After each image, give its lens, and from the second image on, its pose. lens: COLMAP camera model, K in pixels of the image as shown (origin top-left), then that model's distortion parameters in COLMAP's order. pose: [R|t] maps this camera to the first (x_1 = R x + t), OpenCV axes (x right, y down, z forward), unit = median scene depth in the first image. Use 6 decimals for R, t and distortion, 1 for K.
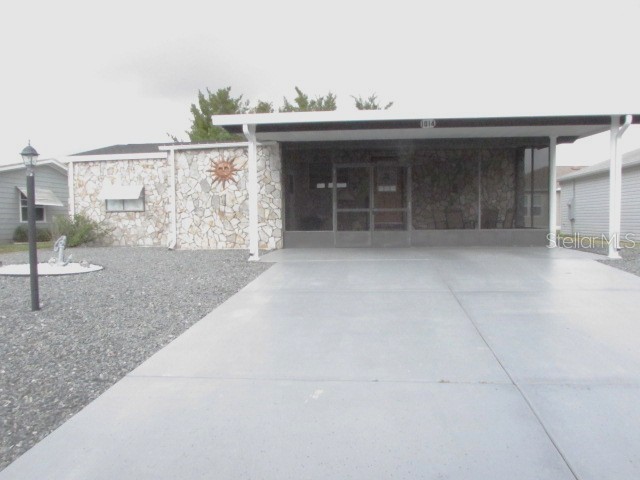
lens RADIAL K [[536.6, 0, 320.0], [0, 536.6, 240.0], [0, 0, 1]] dist [-0.013743, -0.001631]
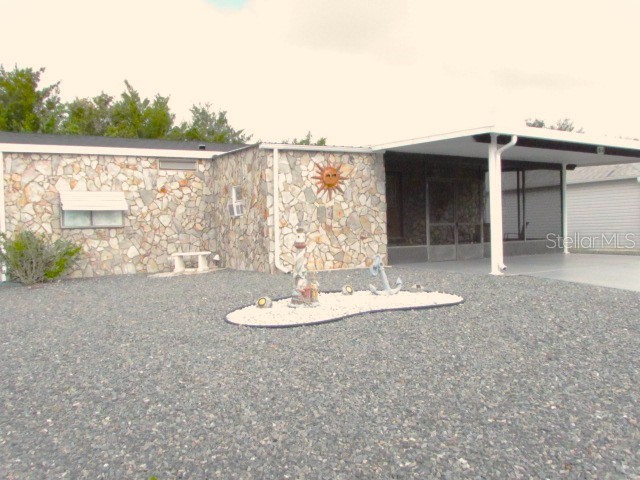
lens RADIAL K [[567.4, 0, 320.0], [0, 567.4, 240.0], [0, 0, 1]] dist [-0.015763, -0.020673]
pose [[0.792480, -0.016582, 0.609672, -0.741891], [0.040306, 0.998869, -0.025224, -0.008304], [-0.608565, 0.044563, 0.792252, 0.292190]]
